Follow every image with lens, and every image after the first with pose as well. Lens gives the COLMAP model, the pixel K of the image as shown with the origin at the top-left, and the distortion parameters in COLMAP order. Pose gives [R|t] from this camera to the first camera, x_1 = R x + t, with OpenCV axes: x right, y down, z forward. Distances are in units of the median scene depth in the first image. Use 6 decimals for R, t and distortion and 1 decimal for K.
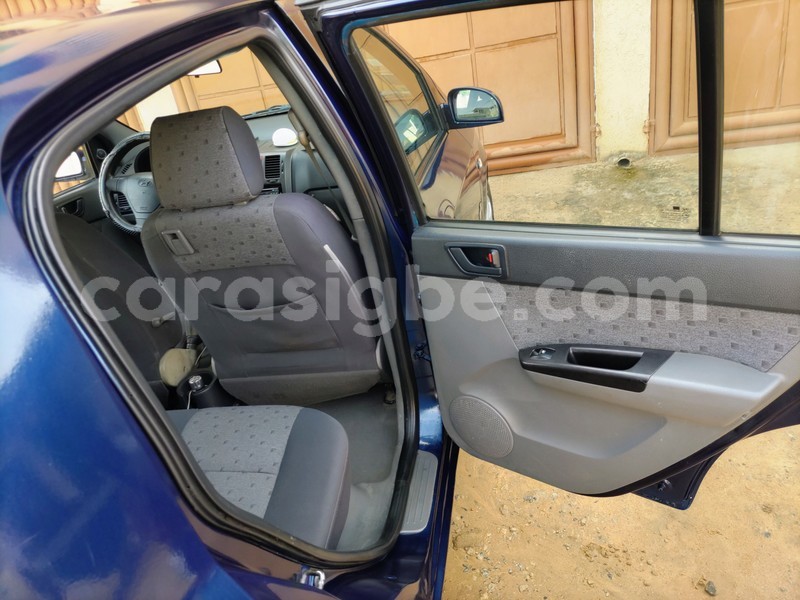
lens RADIAL K [[612.7, 0, 400.0], [0, 612.7, 300.0], [0, 0, 1]] dist [0.067757, -0.000851]
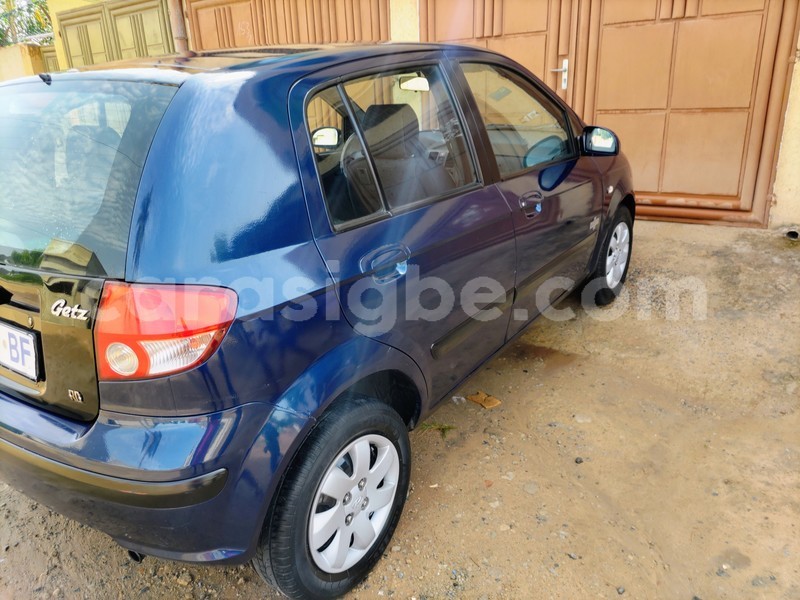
lens RADIAL K [[602.2, 0, 400.0], [0, 602.2, 300.0], [0, 0, 1]] dist [0.006369, 0.001615]
pose [[0.900712, 0.262621, -0.346046, 0.142958], [-0.280826, 0.959755, -0.002576, 0.076929], [0.331443, 0.099499, 0.938214, -0.179385]]
